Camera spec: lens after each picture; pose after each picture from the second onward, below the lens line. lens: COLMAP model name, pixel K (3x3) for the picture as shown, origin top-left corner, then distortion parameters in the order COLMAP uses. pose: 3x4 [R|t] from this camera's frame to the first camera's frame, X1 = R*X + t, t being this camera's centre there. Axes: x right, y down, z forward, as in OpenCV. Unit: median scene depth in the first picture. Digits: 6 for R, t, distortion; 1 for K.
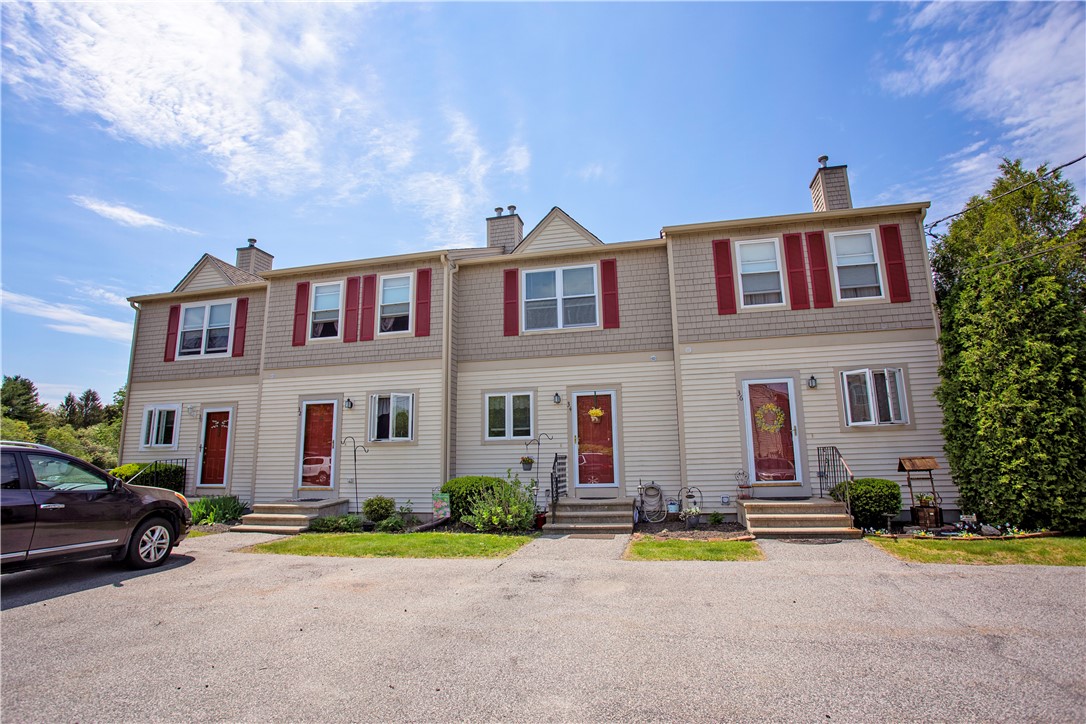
lens RADIAL K [[535.6, 0, 548.5], [0, 535.6, 360.6], [0, 0, 1]] dist [-0.069283, 0.048617]
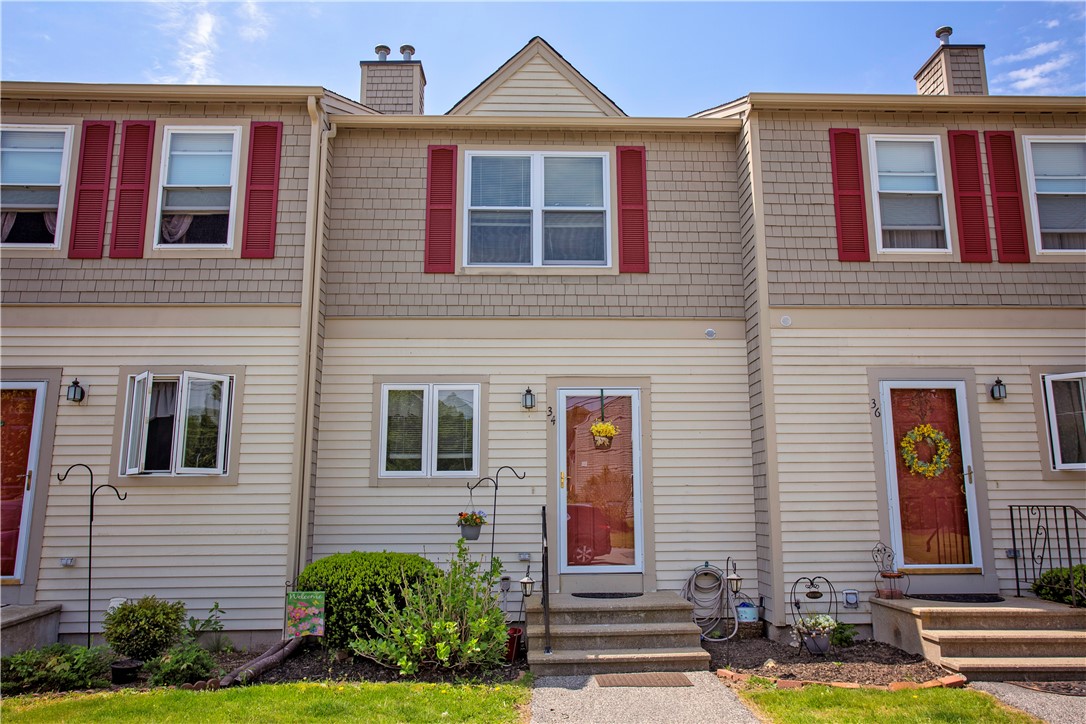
lens RADIAL K [[832.7, 0, 565.1], [0, 832.7, 340.8], [0, 0, 1]] dist [-0.028497, 0.063025]
pose [[0.968088, 0.061845, 0.242862, -0.146341], [-0.058204, 0.998059, -0.022144, 0.029376], [-0.243760, 0.007302, 0.969808, 0.205216]]
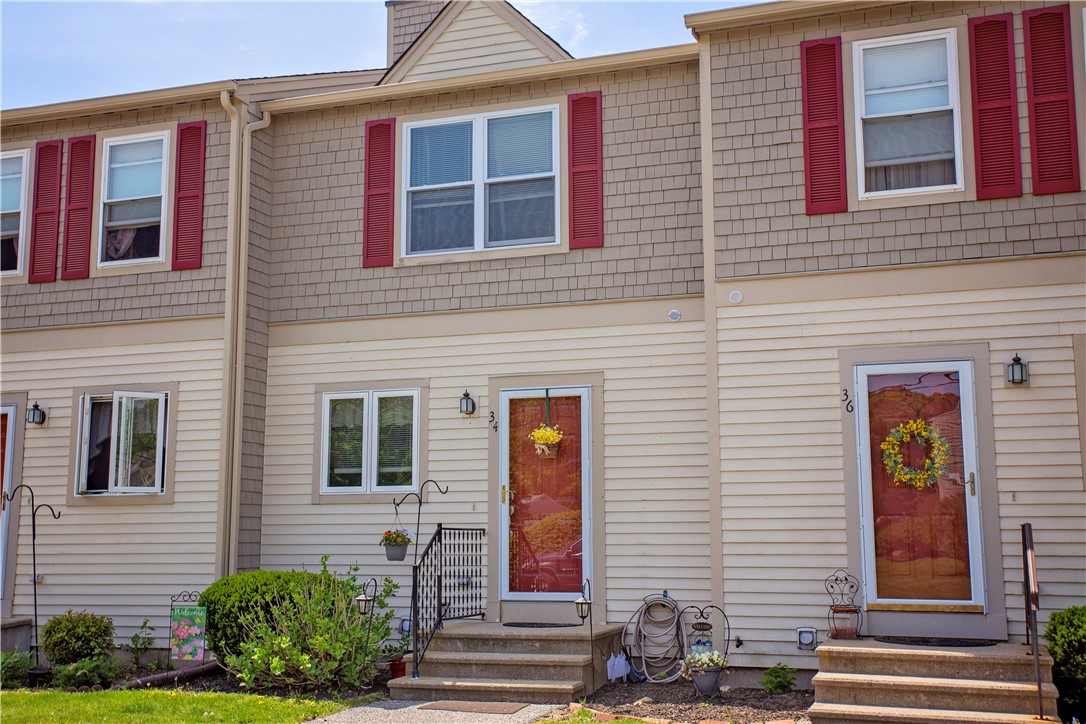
lens RADIAL K [[1217.3, 0, 544.7], [0, 1217.3, 353.6], [0, 0, 1]] dist [0.067060, 0.008349]
pose [[0.992395, -0.001432, -0.123086, 0.206241], [0.005754, 0.999379, 0.034766, -0.008021], [0.122960, -0.035210, 0.991787, -0.022393]]
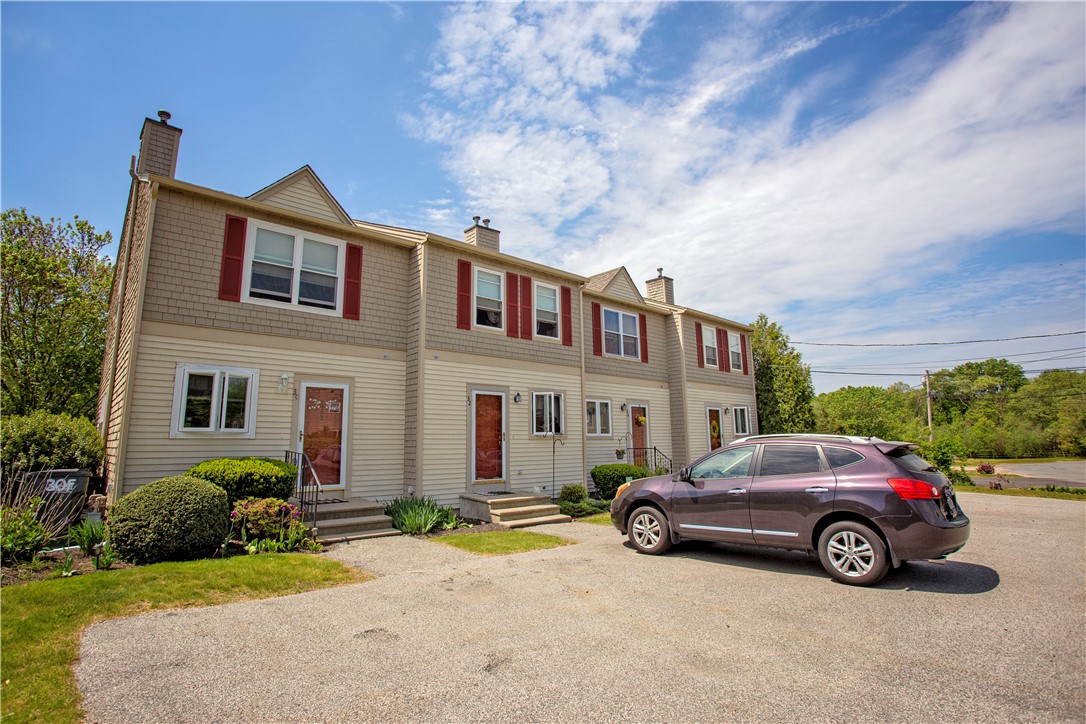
lens RADIAL K [[538.7, 0, 543.0], [0, 538.7, 353.3], [0, 0, 1]] dist [-0.068959, 0.042534]
pose [[0.572637, 0.150564, 0.805864, -1.224584], [-0.146811, 0.985933, -0.079886, 0.073422], [-0.806557, -0.072564, 0.586686, 0.355315]]
